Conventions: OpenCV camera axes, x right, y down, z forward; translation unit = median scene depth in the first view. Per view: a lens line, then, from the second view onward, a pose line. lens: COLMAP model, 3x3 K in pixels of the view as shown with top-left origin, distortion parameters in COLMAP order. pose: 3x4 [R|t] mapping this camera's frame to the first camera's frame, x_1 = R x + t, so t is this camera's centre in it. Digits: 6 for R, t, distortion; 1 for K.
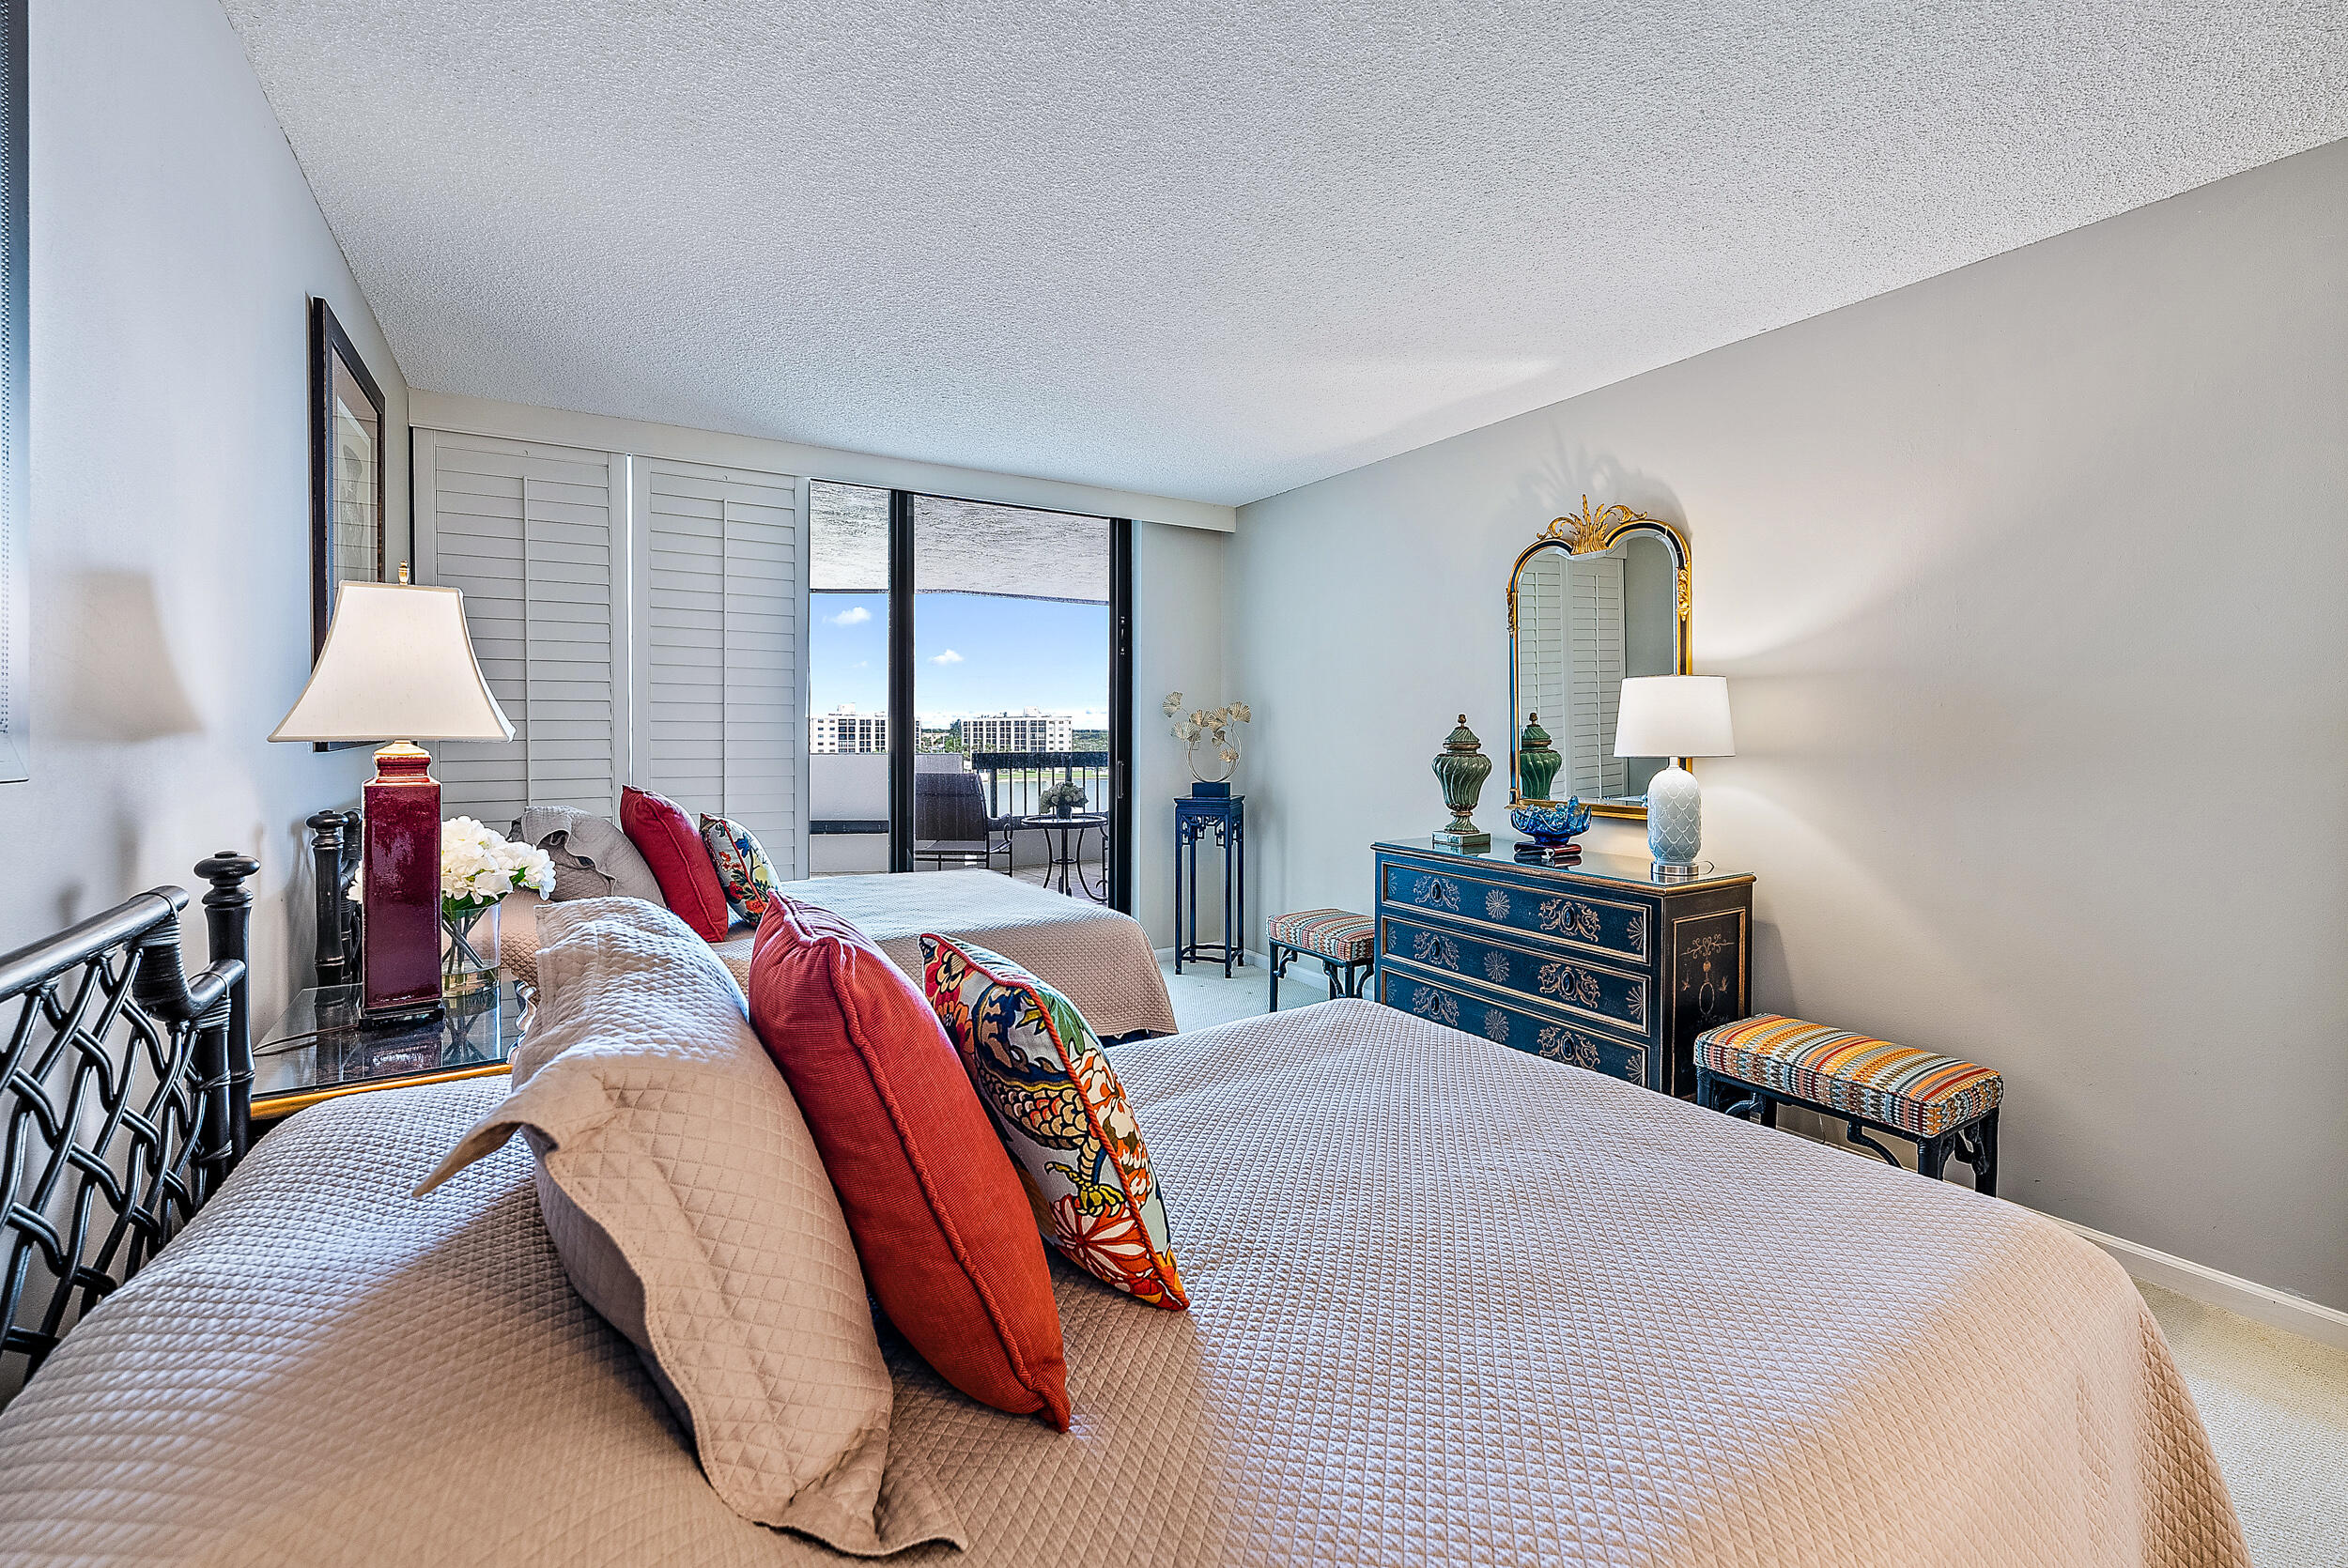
lens RADIAL K [[1021.2, 0, 1208.8], [0, 1021.2, 738.6], [0, 0, 1]] dist [0.019473, 0.000256]
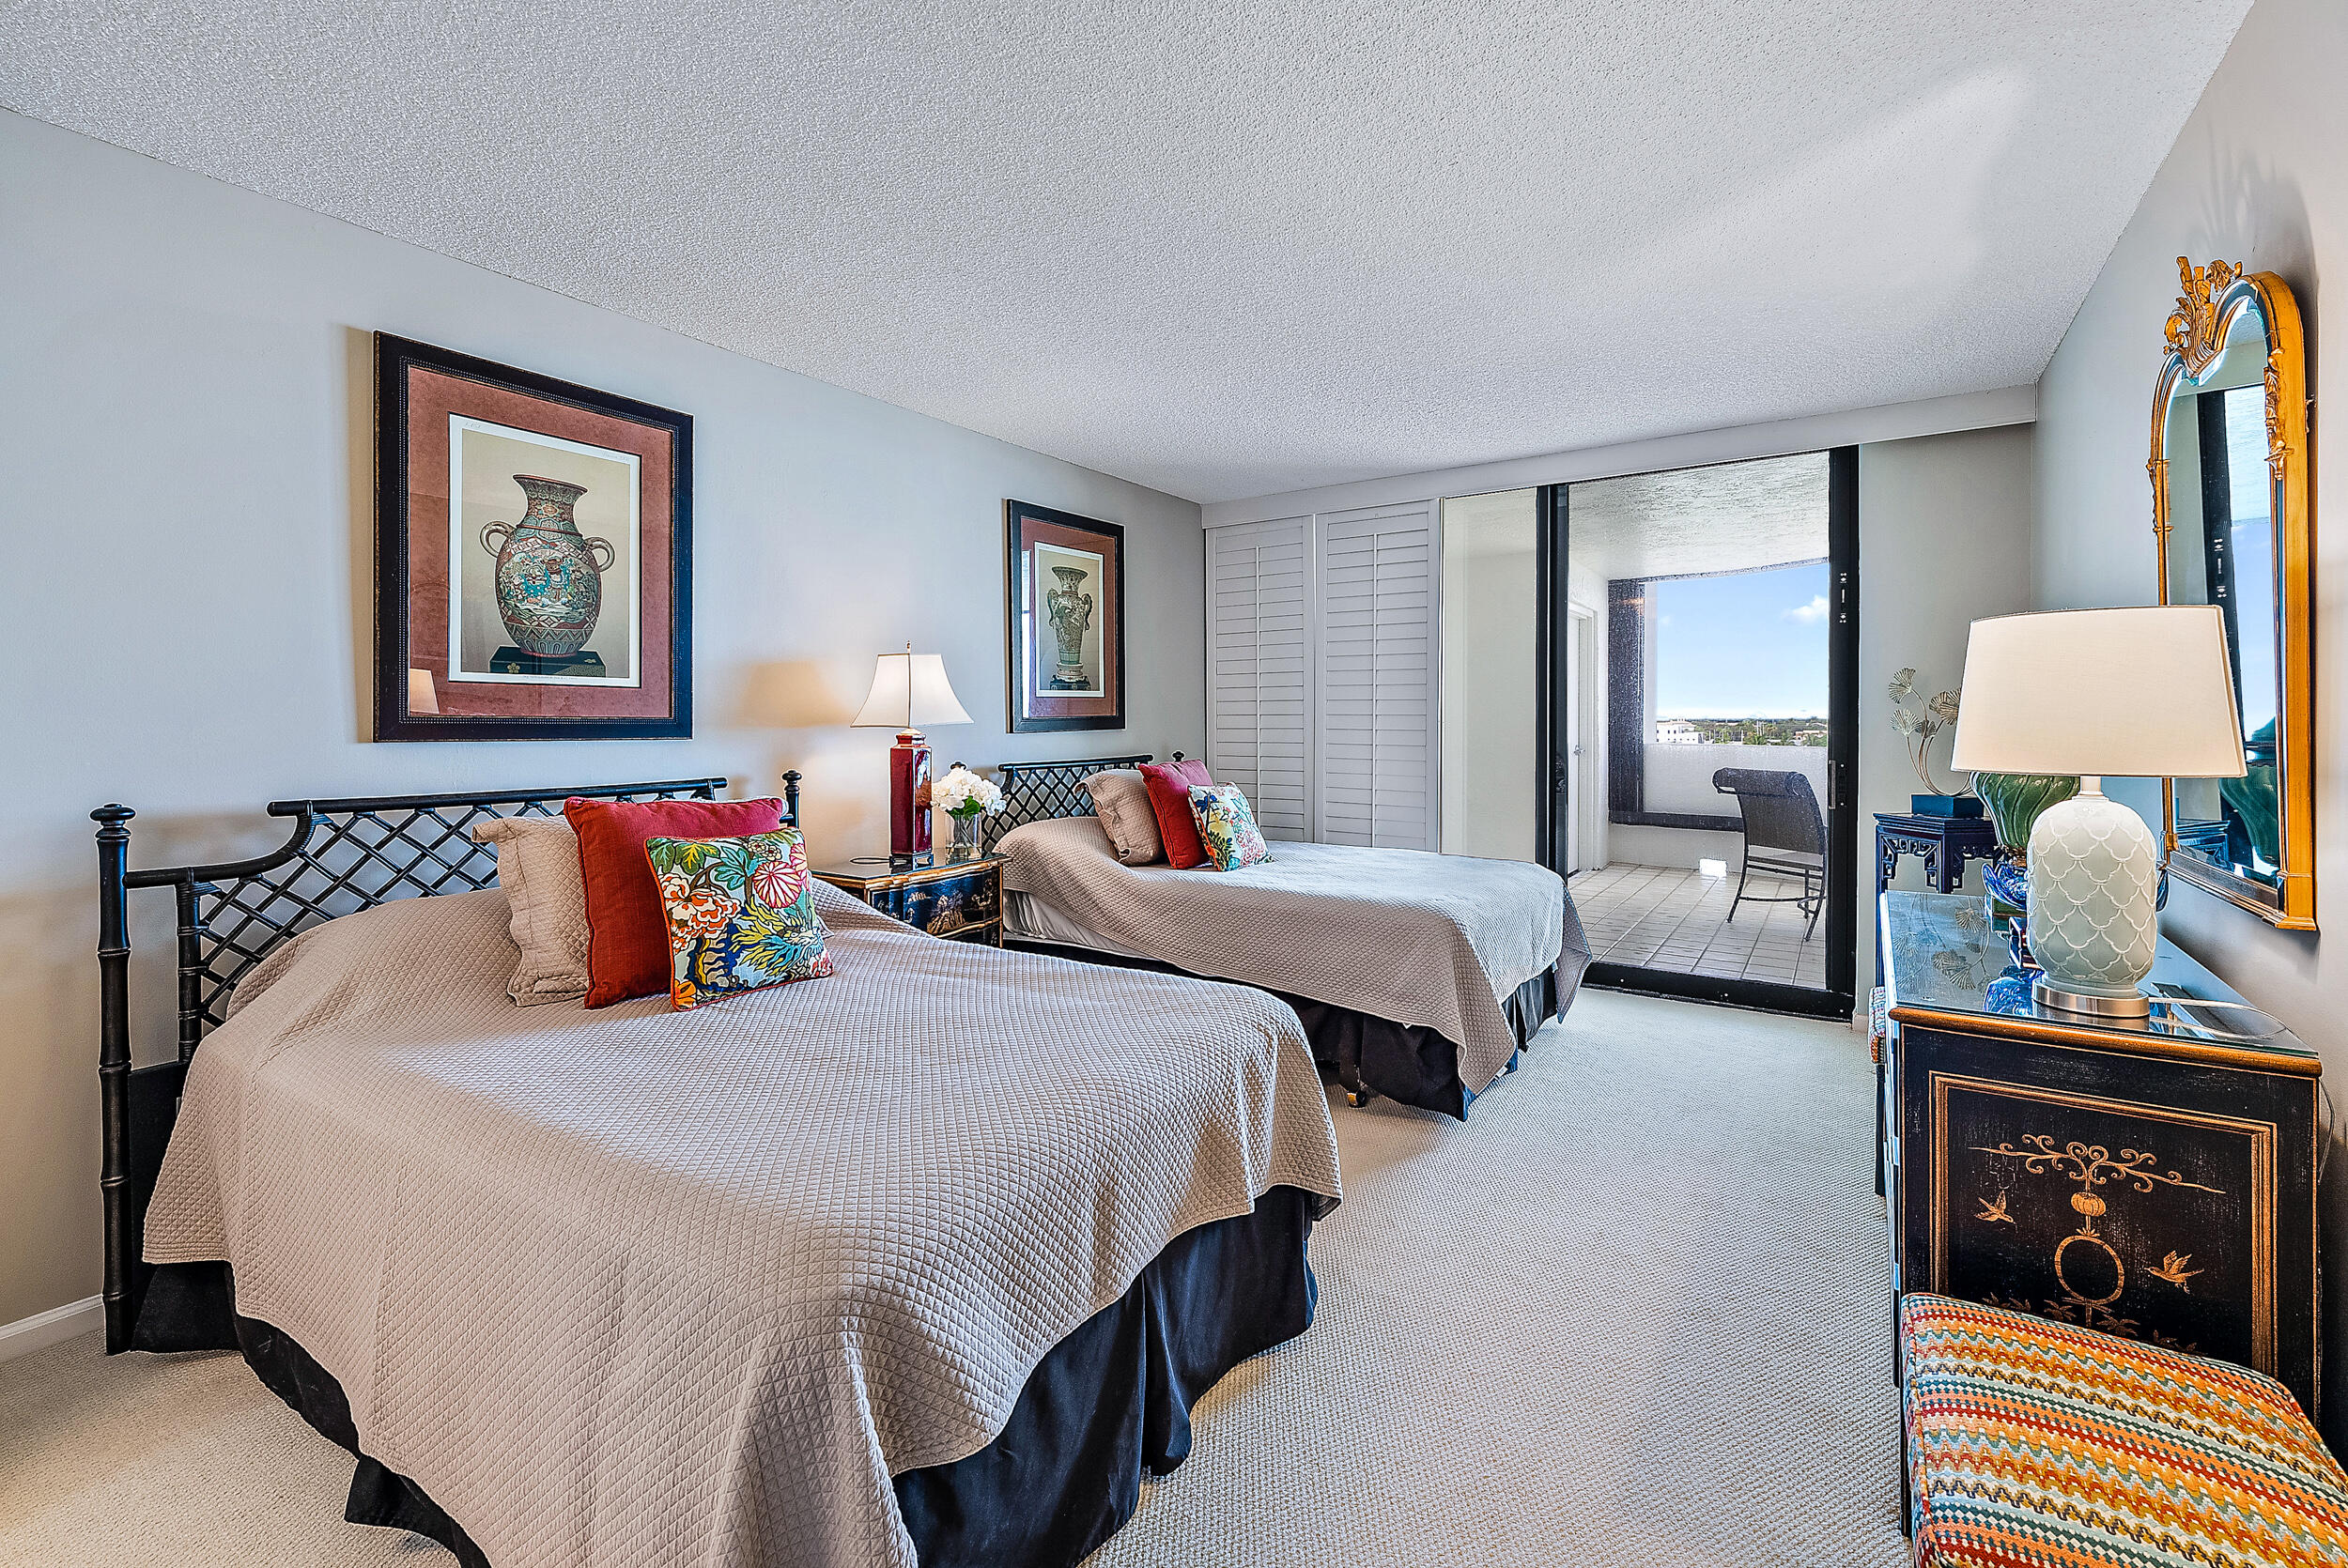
lens RADIAL K [[1021.2, 0, 1154.6], [0, 1021.2, 722.5], [0, 0, 1]] dist [0.019473, 0.000256]
pose [[0.386673, 0.000646, -0.922217, 0.743613], [-0.007077, 0.999972, -0.002267, -0.003106], [0.922190, 0.007403, 0.386667, 0.382330]]
